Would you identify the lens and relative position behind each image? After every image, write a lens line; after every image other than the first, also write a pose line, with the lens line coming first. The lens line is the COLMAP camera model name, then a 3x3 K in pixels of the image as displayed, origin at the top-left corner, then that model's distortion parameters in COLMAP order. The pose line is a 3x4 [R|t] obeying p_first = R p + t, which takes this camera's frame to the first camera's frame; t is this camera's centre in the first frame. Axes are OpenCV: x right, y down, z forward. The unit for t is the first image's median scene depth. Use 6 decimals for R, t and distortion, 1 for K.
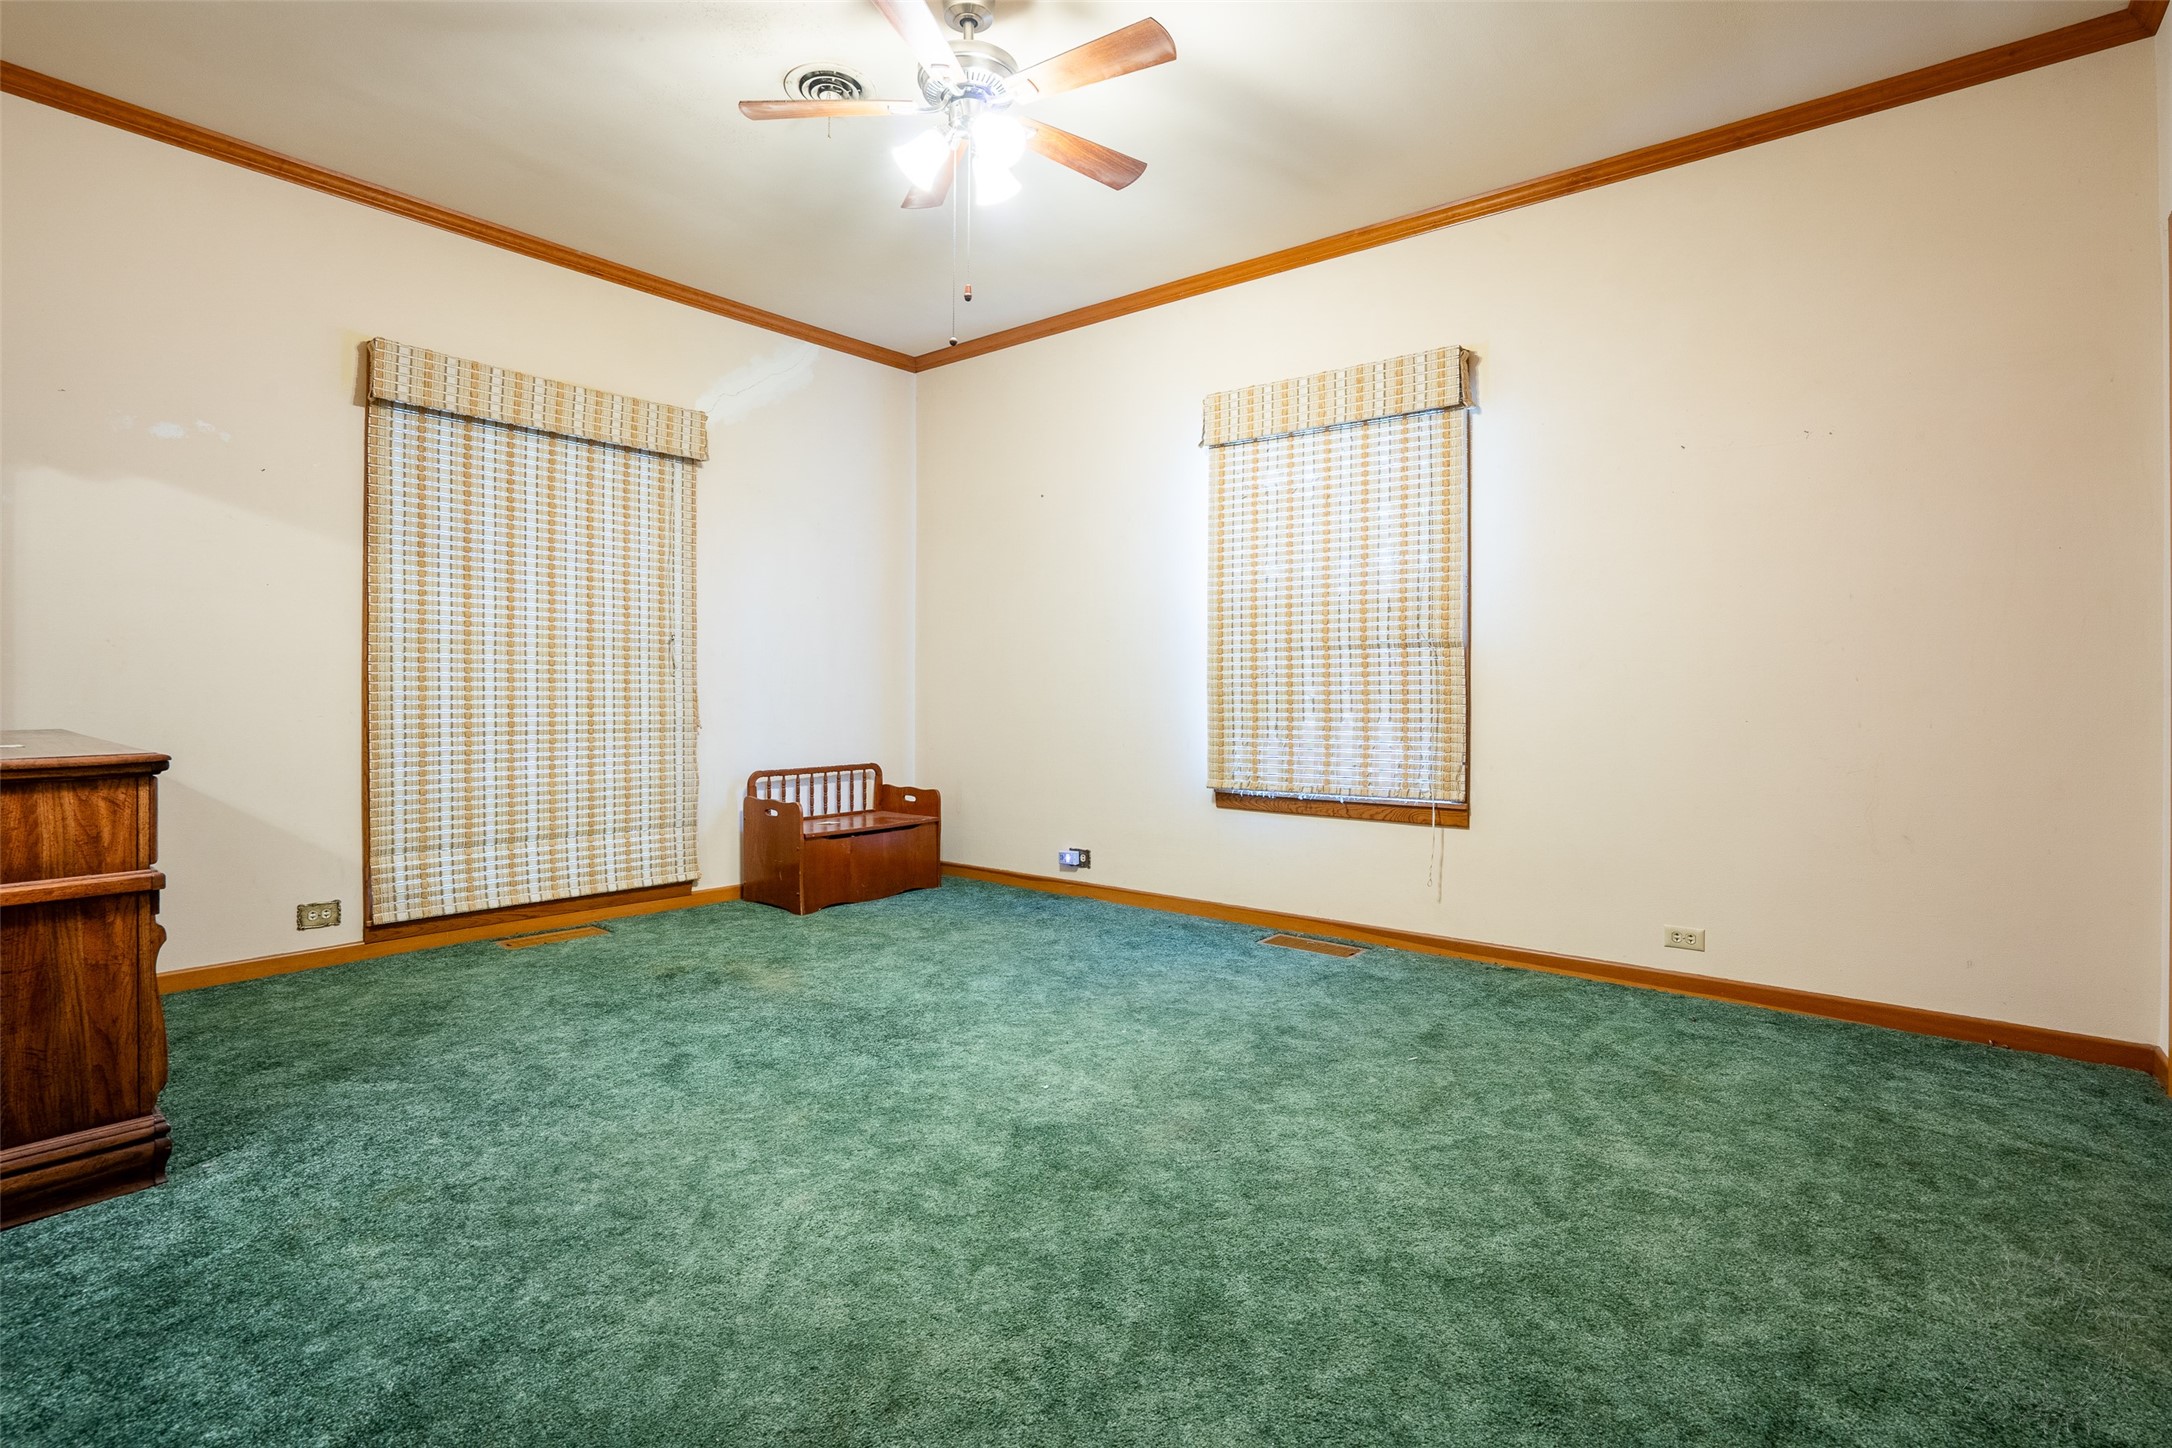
lens RADIAL K [[1023.9, 0, 1078.7], [0, 1023.9, 687.9], [0, 0, 1]] dist [-0.034702, 0.002722]
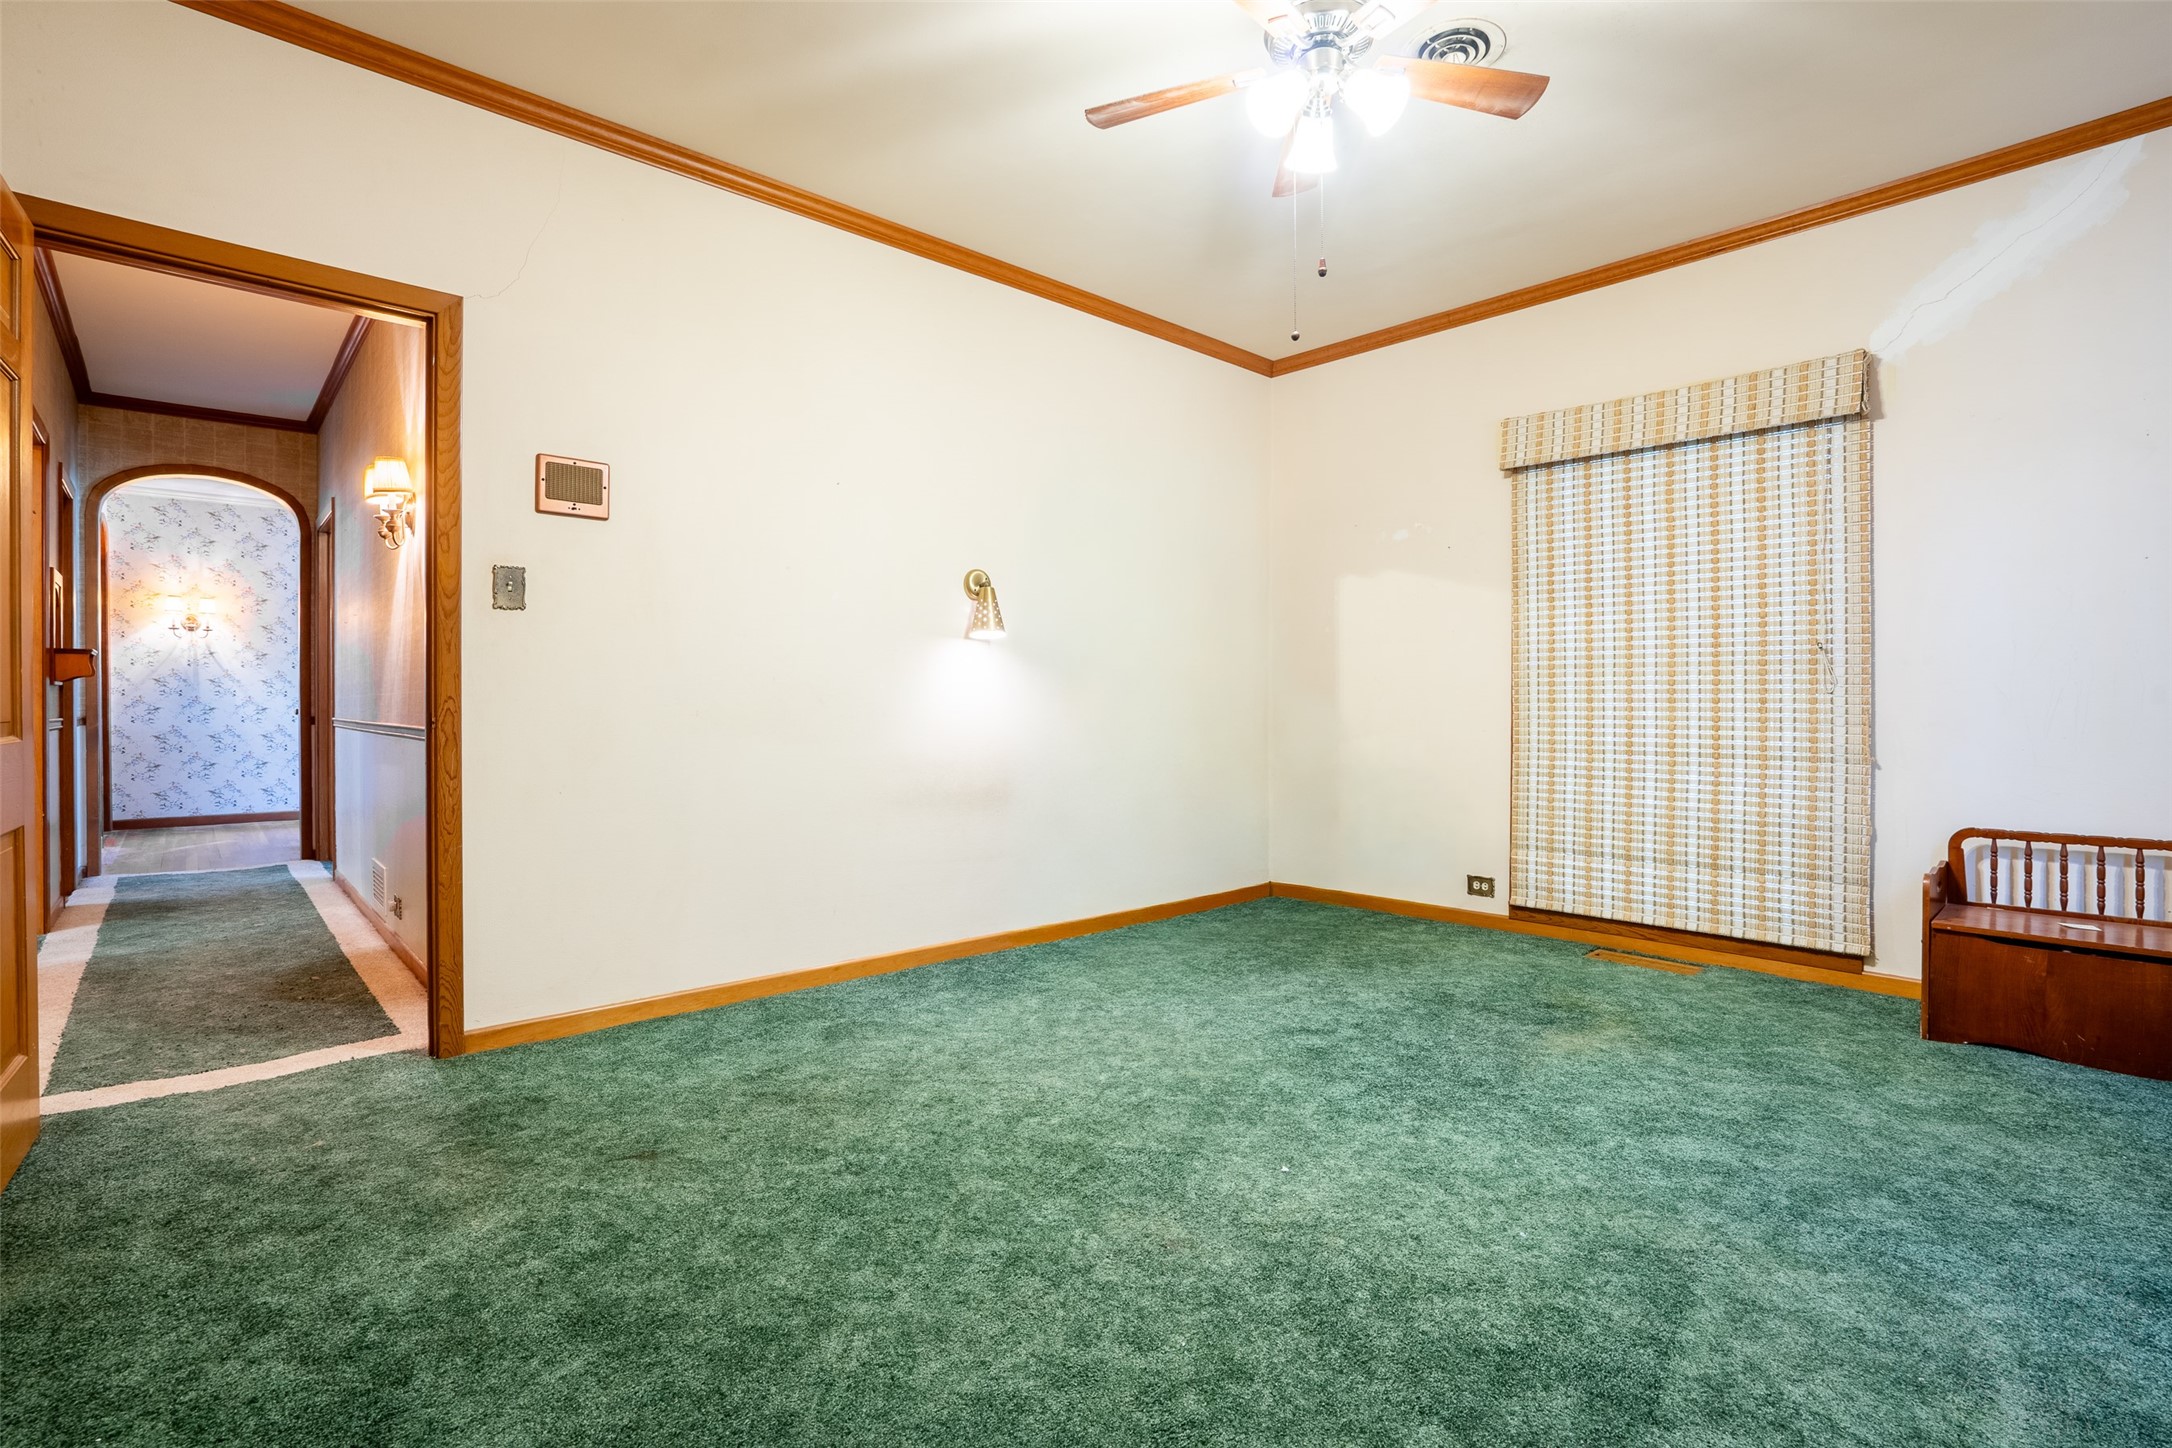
lens RADIAL K [[1023.9, 0, 1088.7], [0, 1023.9, 716.6], [0, 0, 1]] dist [-0.034702, 0.002722]
pose [[-0.132761, 0.004851, -0.991136, 0.562789], [-0.000472, 0.999988, 0.004957, 0.003751], [0.991148, 0.001126, -0.132757, 0.639942]]
